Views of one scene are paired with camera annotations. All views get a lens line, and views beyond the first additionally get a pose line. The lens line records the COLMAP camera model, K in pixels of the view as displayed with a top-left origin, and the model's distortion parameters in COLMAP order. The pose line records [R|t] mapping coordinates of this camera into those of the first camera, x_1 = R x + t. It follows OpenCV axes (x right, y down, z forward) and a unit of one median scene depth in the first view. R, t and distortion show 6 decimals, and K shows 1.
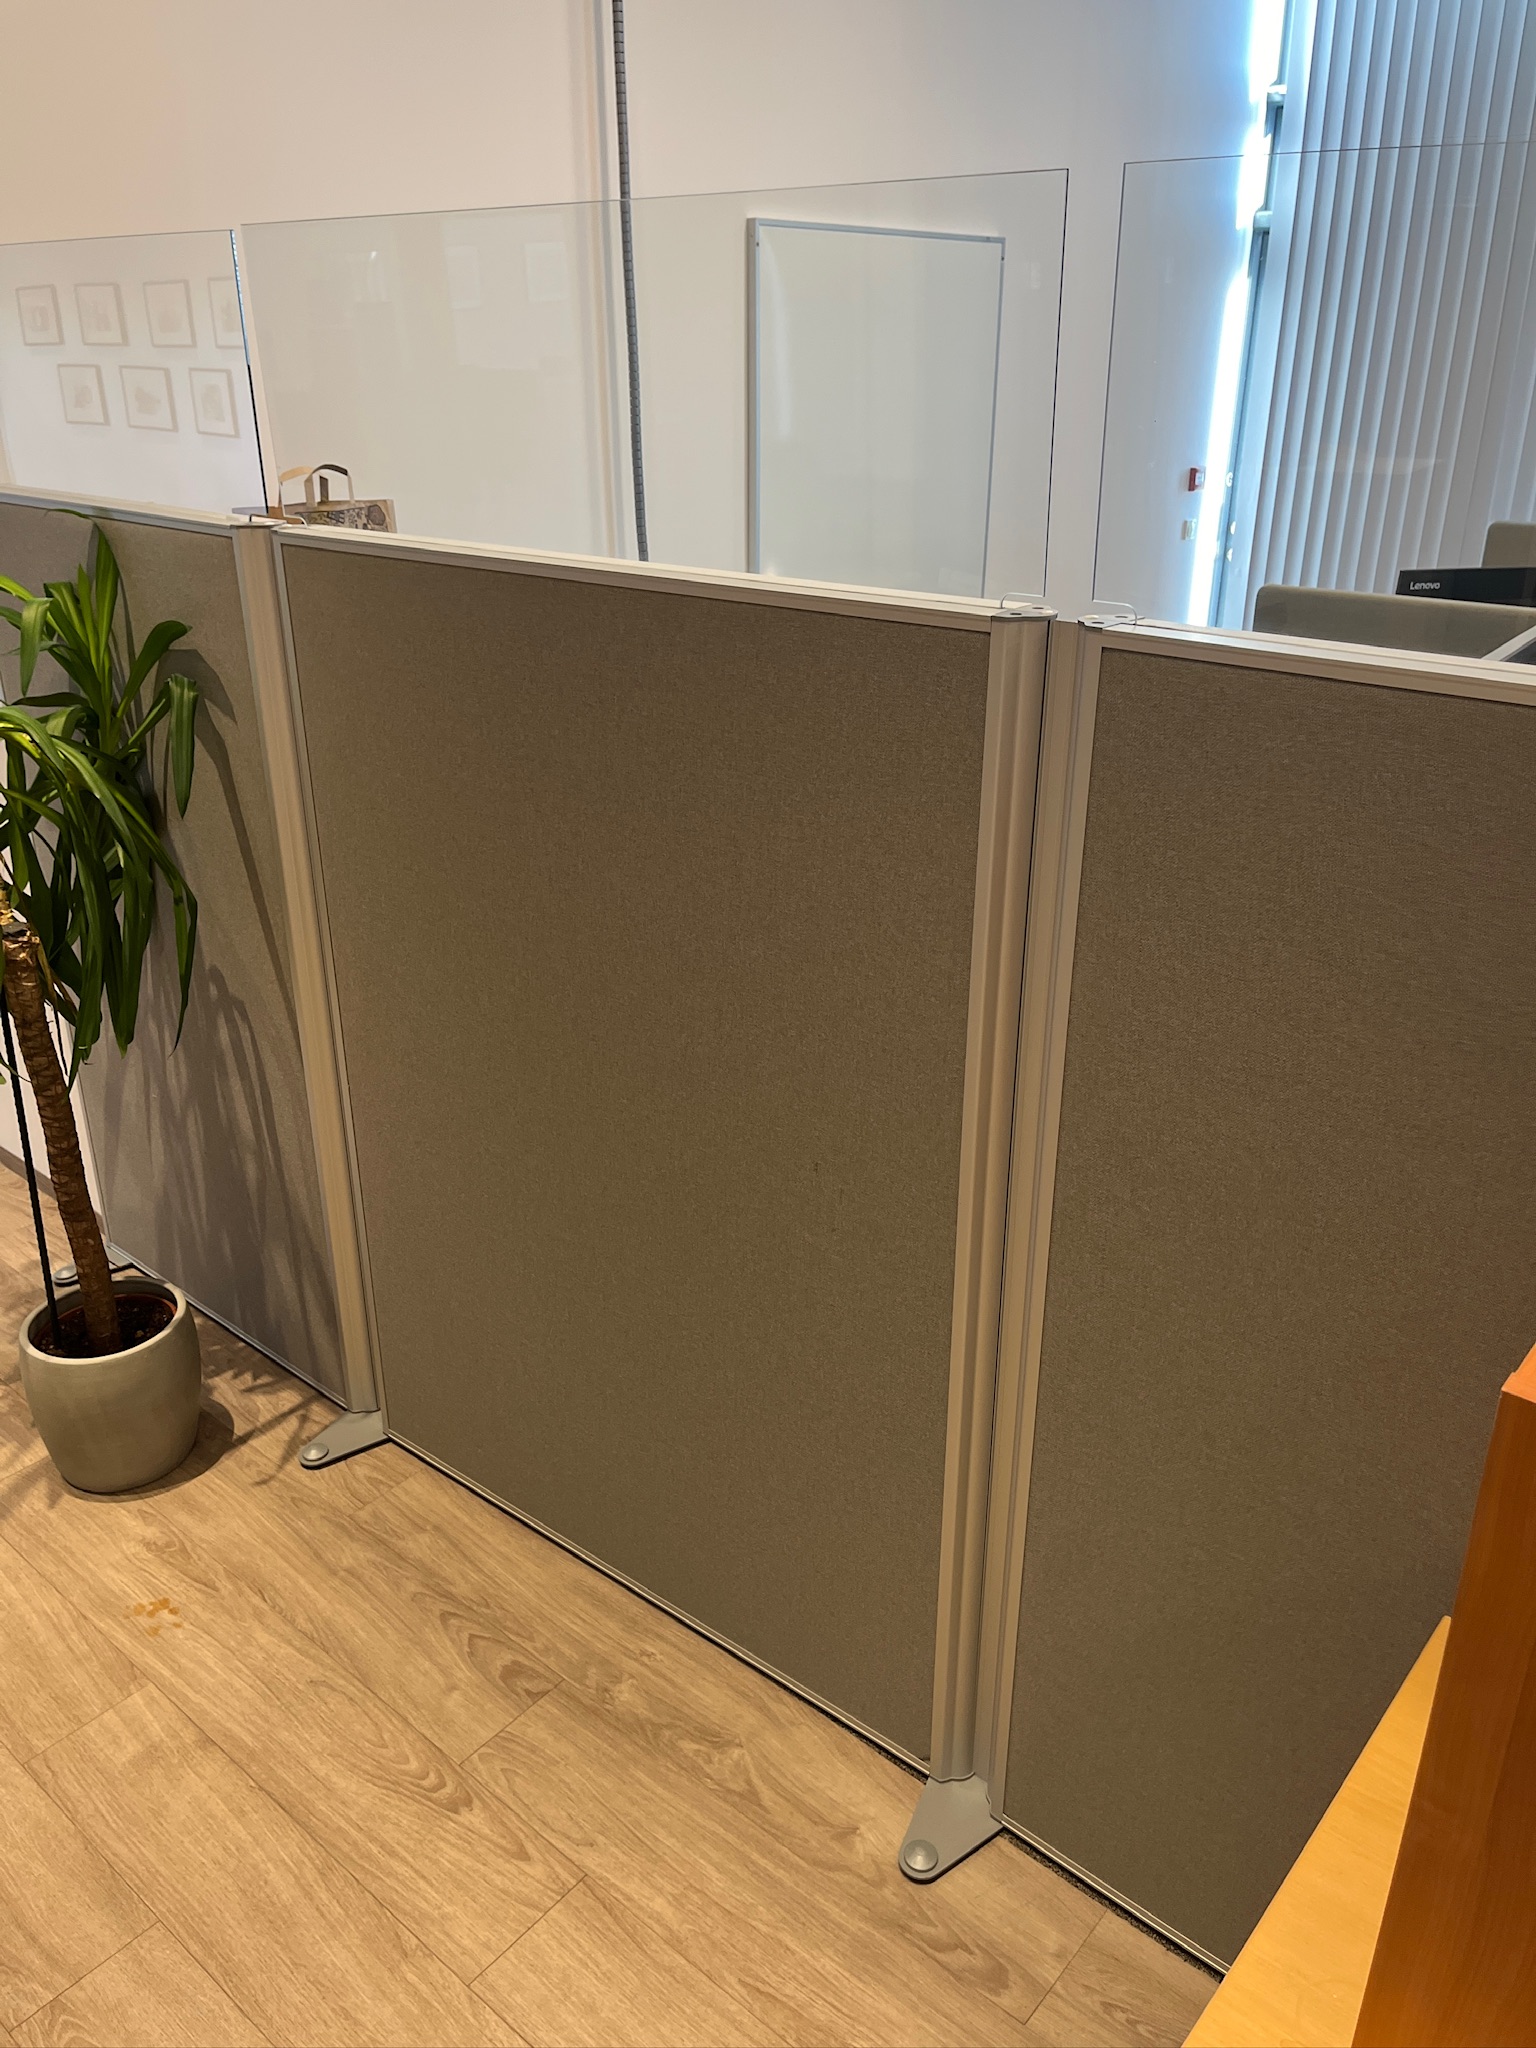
lens RADIAL K [[1576.3, 0, 773.2], [0, 1576.3, 1021.2], [0, 0, 1]] dist [0.037628, -0.048314]
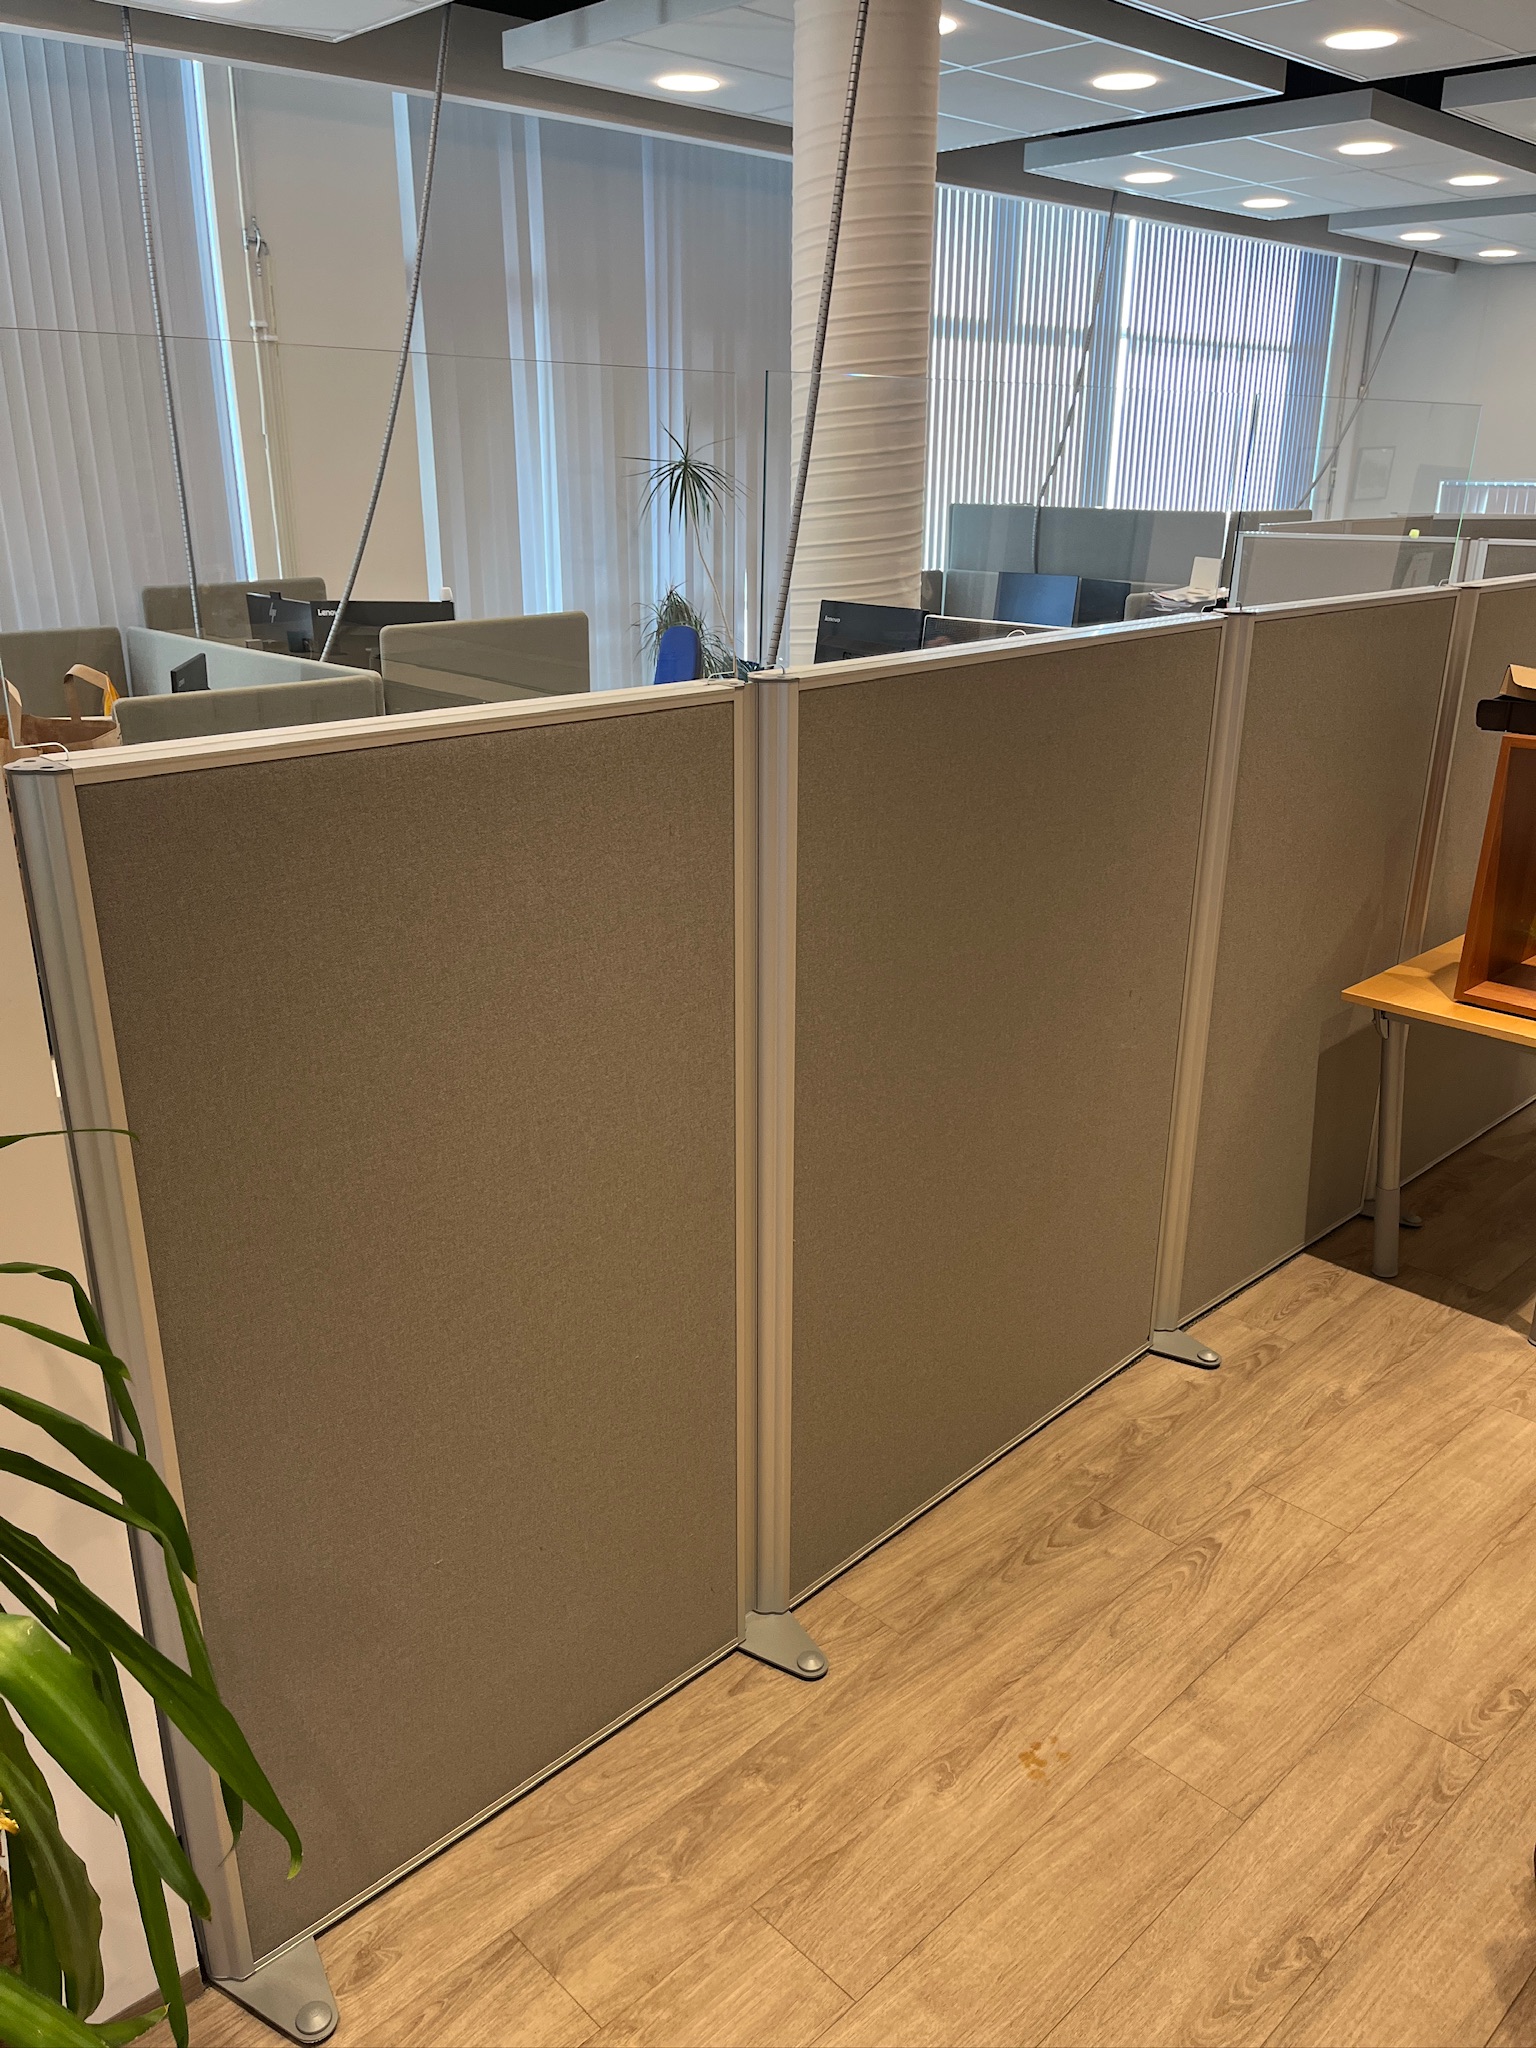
lens RADIAL K [[1576.3, 0, 768.0], [0, 1576.3, 1027.8], [0, 0, 1]] dist [0.037628, -0.048314]
pose [[0.083444, -0.340115, 0.936674, -1.242831], [0.388750, 0.876589, 0.283665, -0.390419], [-0.917557, 0.340462, 0.205366, 0.851508]]
